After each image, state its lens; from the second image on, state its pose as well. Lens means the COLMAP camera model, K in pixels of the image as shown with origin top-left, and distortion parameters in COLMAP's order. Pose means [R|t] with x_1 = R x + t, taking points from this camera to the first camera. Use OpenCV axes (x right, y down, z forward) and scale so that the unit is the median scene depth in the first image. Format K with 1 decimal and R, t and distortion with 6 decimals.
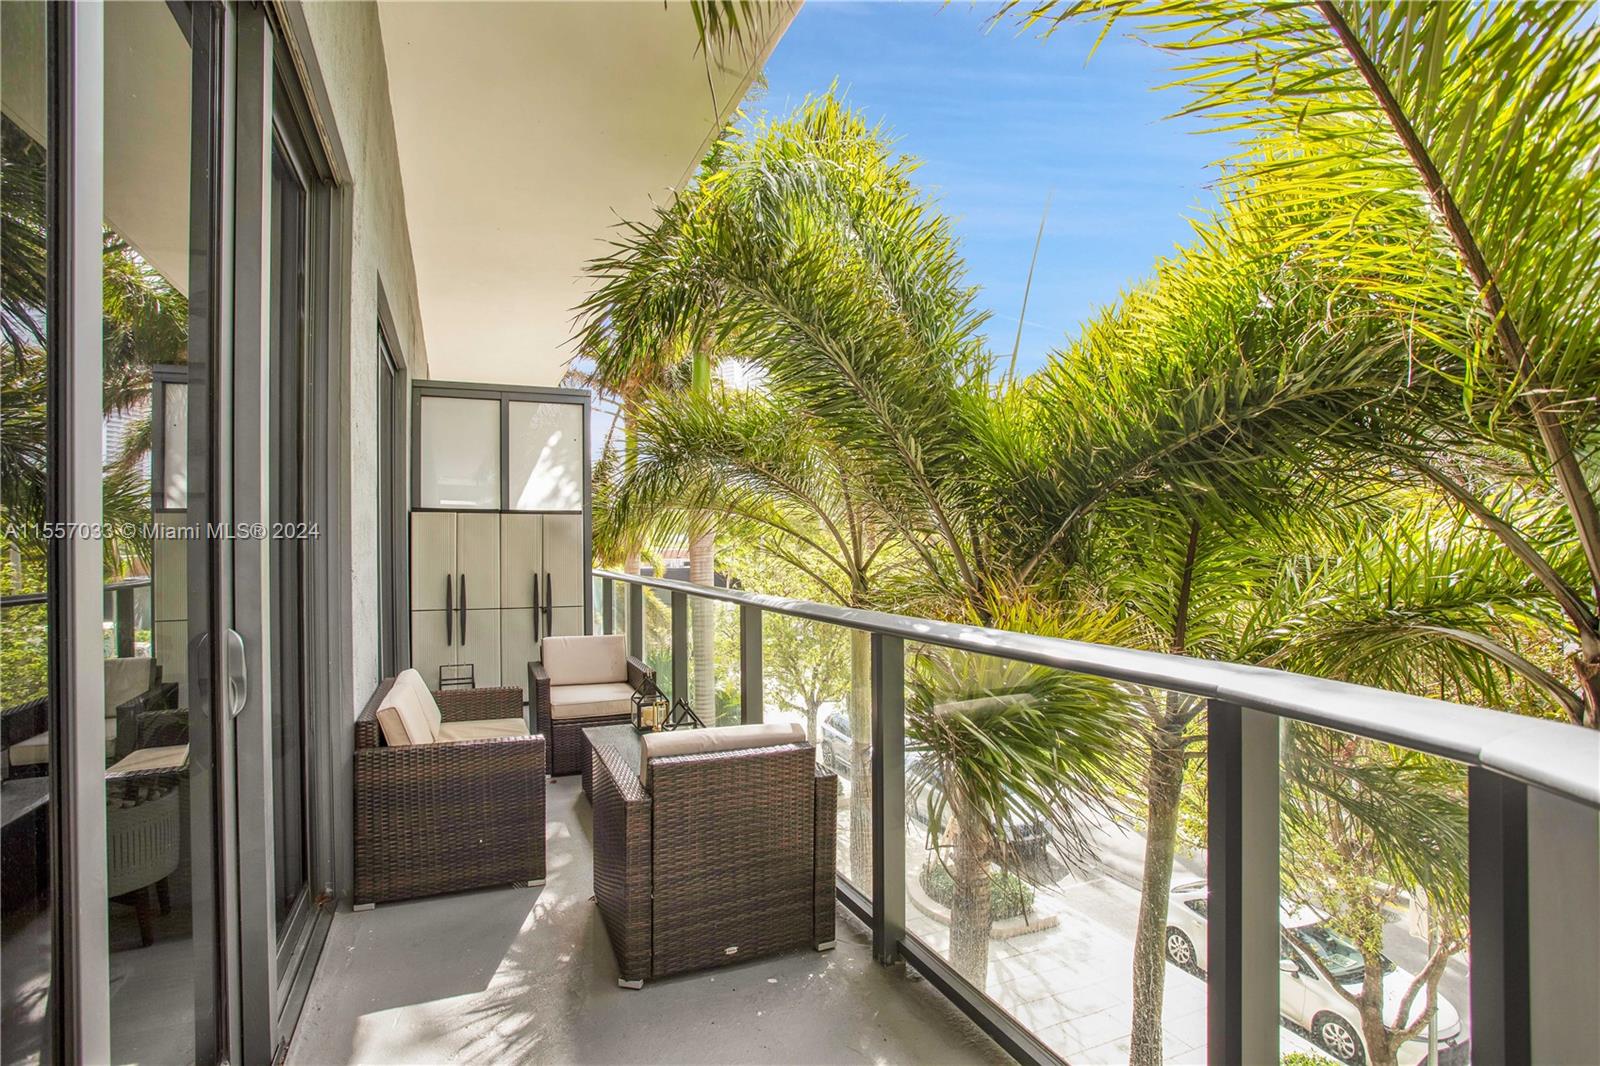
lens RADIAL K [[826.0, 0, 794.9], [0, 826.0, 558.5], [0, 0, 1]] dist [-0.062608, 0.025395]
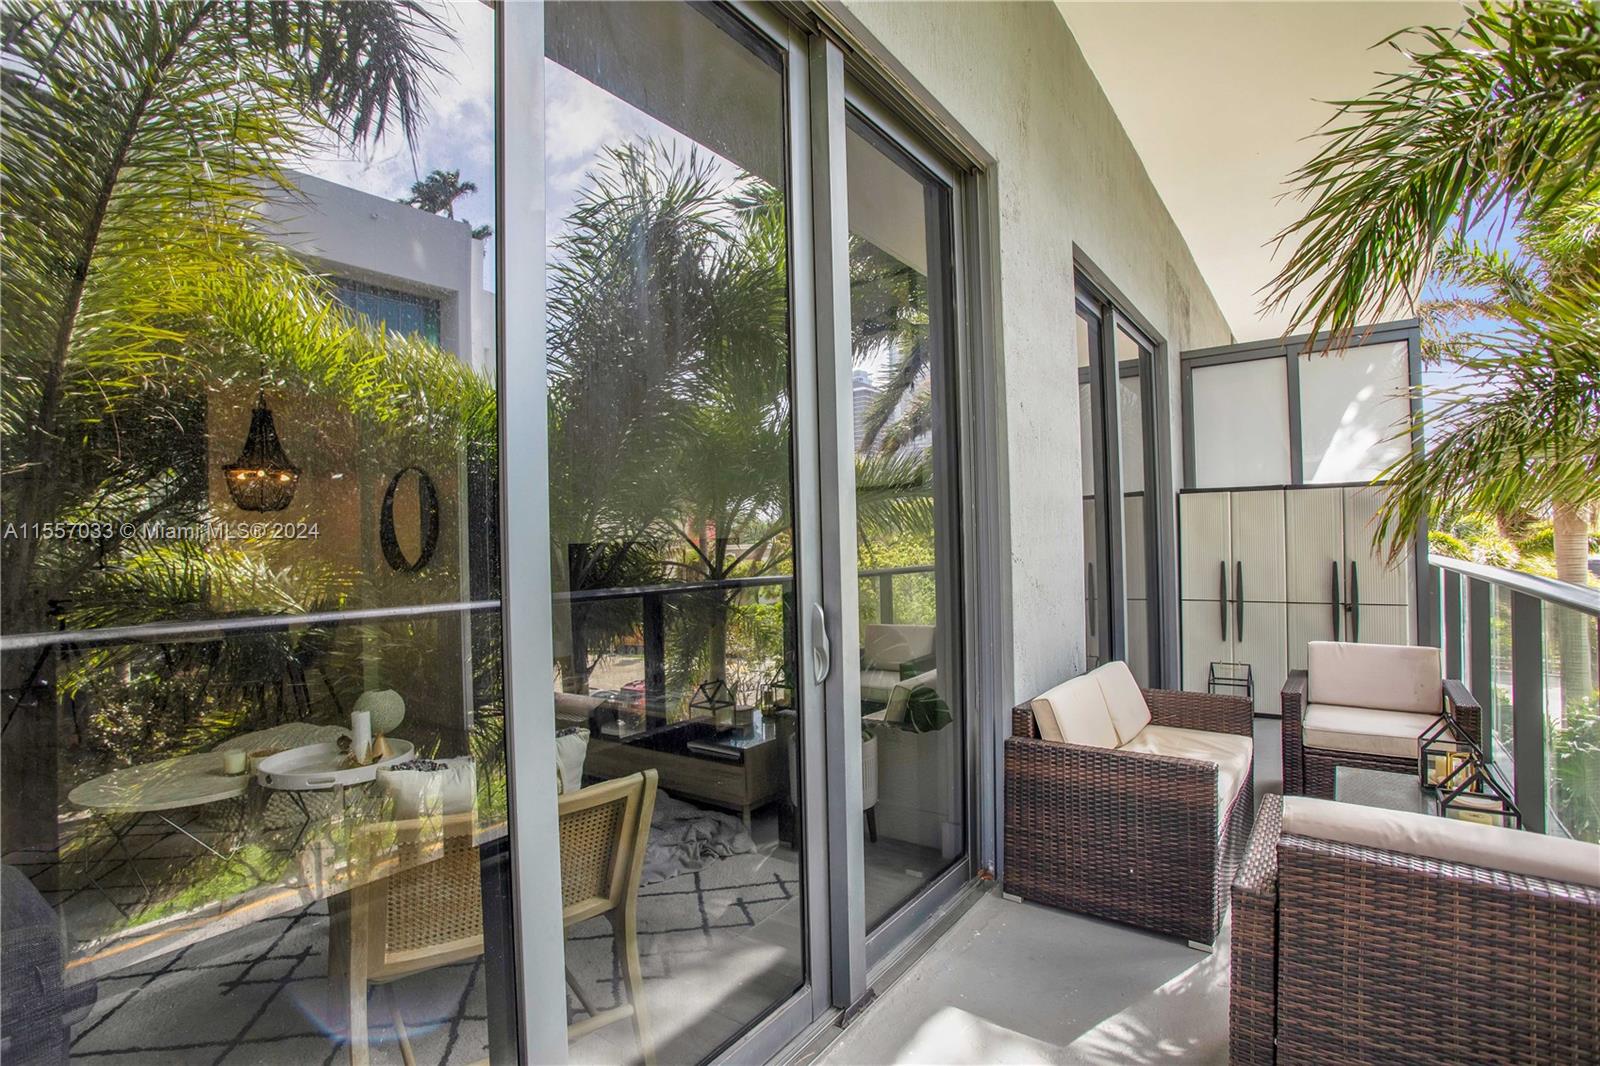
lens RADIAL K [[790.1, 0, 763.7], [0, 790.1, 553.5], [0, 0, 1]] dist [-0.057631, 0.021736]
pose [[0.485088, 0.005871, -0.874446, 0.093087], [0.002049, 0.999967, 0.007850, 0.004106], [0.874463, -0.005600, 0.485060, 0.181972]]
